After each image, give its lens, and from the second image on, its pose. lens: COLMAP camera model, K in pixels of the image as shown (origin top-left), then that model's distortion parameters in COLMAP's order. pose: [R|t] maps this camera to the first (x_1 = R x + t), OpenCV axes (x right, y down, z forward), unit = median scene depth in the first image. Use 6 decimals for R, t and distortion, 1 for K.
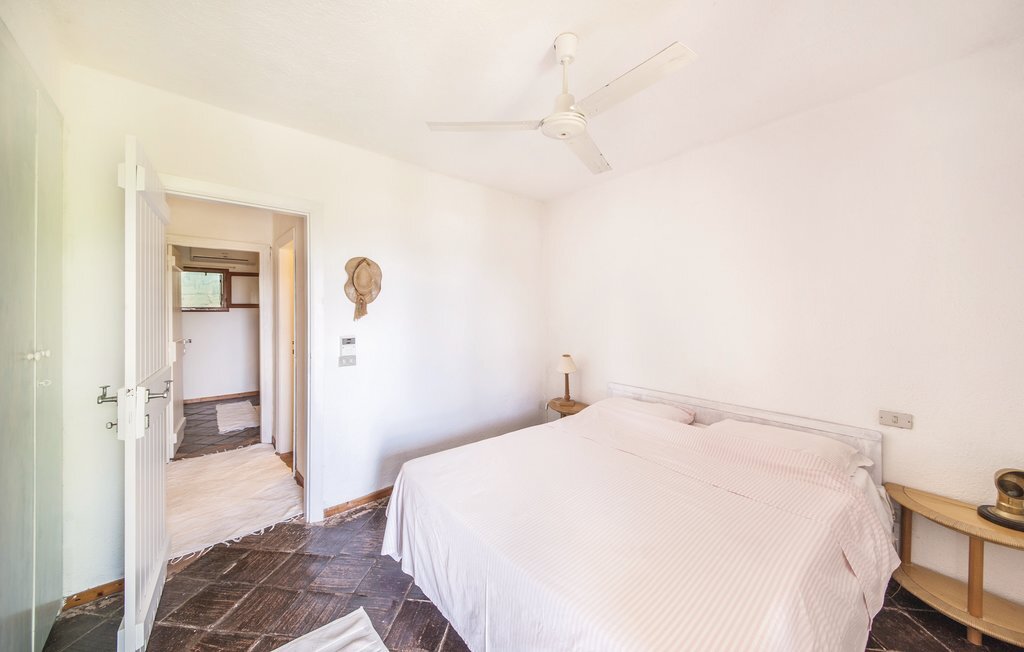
lens RADIAL K [[351.4, 0, 515.0], [0, 351.4, 317.4], [0, 0, 1]] dist [-0.000437, -0.000097]
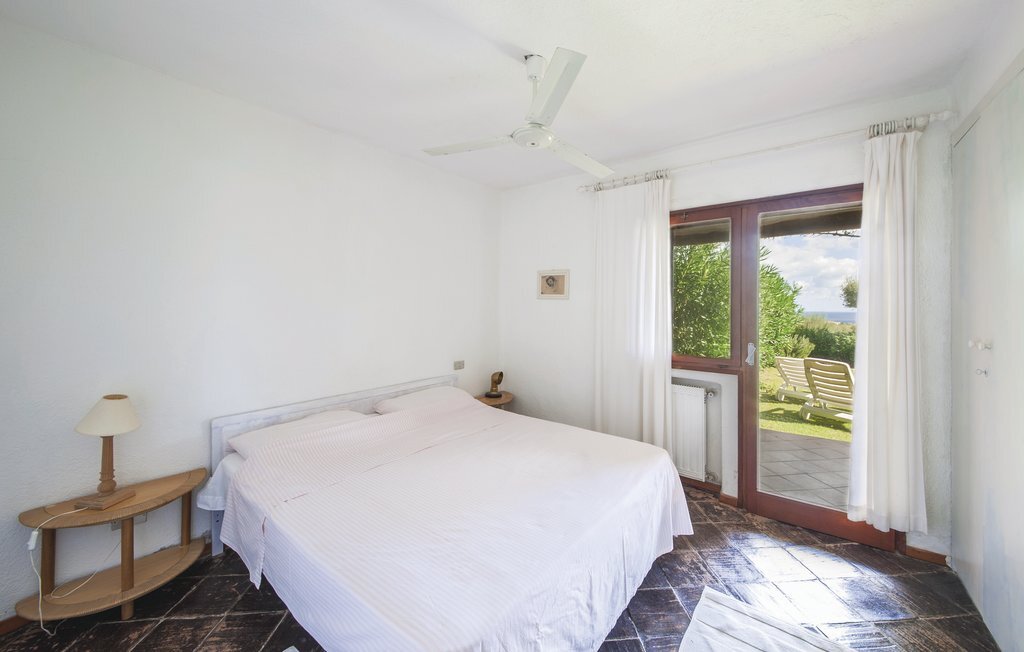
lens RADIAL K [[367.2, 0, 516.2], [0, 367.2, 305.2], [0, 0, 1]] dist [0.018505, -0.000039]
pose [[-0.191034, 0.002211, 0.981581, -0.444145], [0.008686, 0.999962, -0.000562, -0.008589], [-0.981545, 0.008419, -0.191046, 0.564175]]
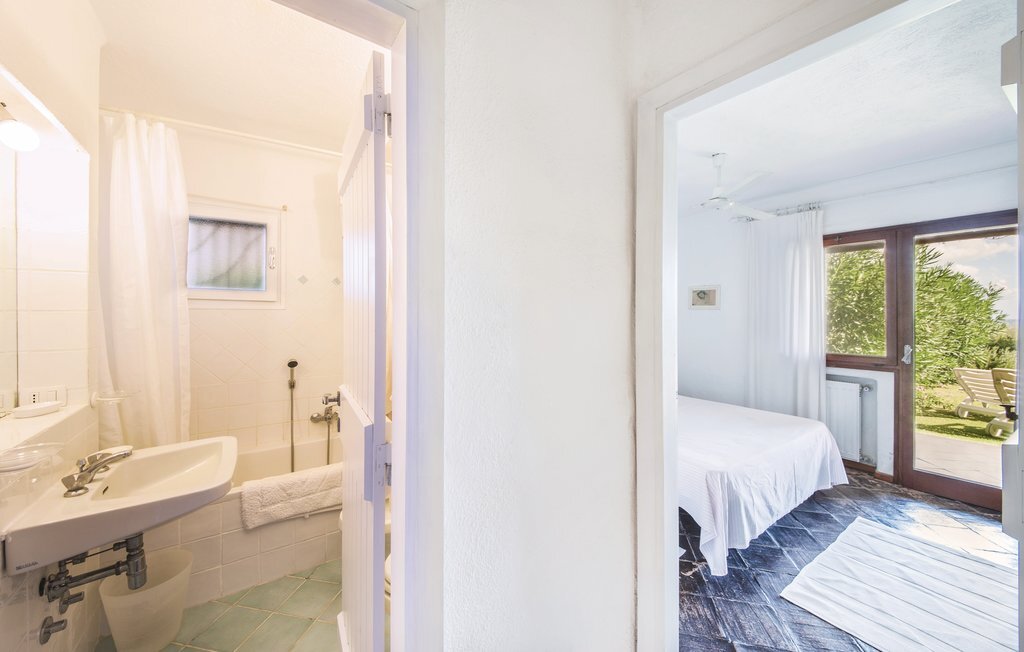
lens RADIAL K [[351.4, 0, 515.0], [0, 351.4, 317.4], [0, 0, 1]] dist [-0.000437, -0.000097]
pose [[0.109355, -0.003396, 0.993997, -0.710405], [0.019199, 0.999815, 0.001304, -0.012097], [-0.993817, 0.018941, 0.109400, 0.773809]]
